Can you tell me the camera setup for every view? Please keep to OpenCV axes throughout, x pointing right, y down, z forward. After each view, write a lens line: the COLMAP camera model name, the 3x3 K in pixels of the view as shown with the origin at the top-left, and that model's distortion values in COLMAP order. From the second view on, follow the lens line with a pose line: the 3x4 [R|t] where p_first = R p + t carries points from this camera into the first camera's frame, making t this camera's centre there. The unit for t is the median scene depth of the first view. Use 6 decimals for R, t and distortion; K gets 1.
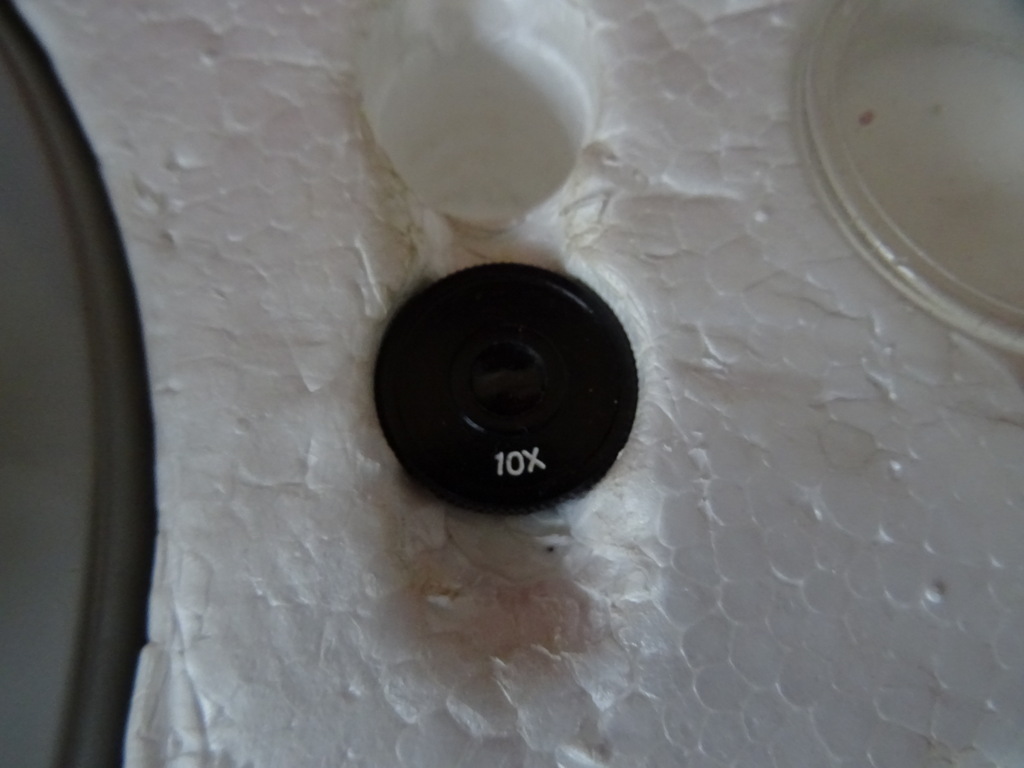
lens RADIAL K [[717.6, 0, 511.2], [0, 717.6, 384.6], [0, 0, 1]] dist [-0.010998, -0.008005]
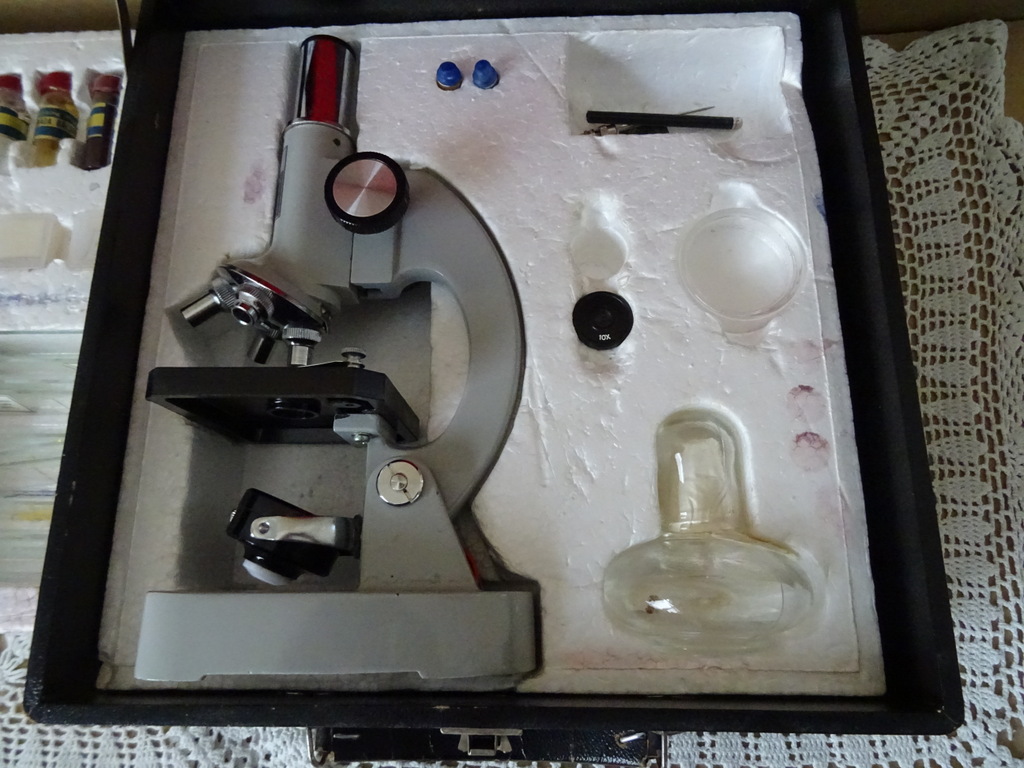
lens RADIAL K [[717.6, 0, 508.4], [0, 717.6, 384.9], [0, 0, 1]] dist [-0.010998, -0.008005]
pose [[0.994767, 0.058196, -0.083972, -0.190572], [-0.057285, 0.998270, 0.013226, 0.376869], [0.084596, -0.008347, 0.996380, -3.451661]]
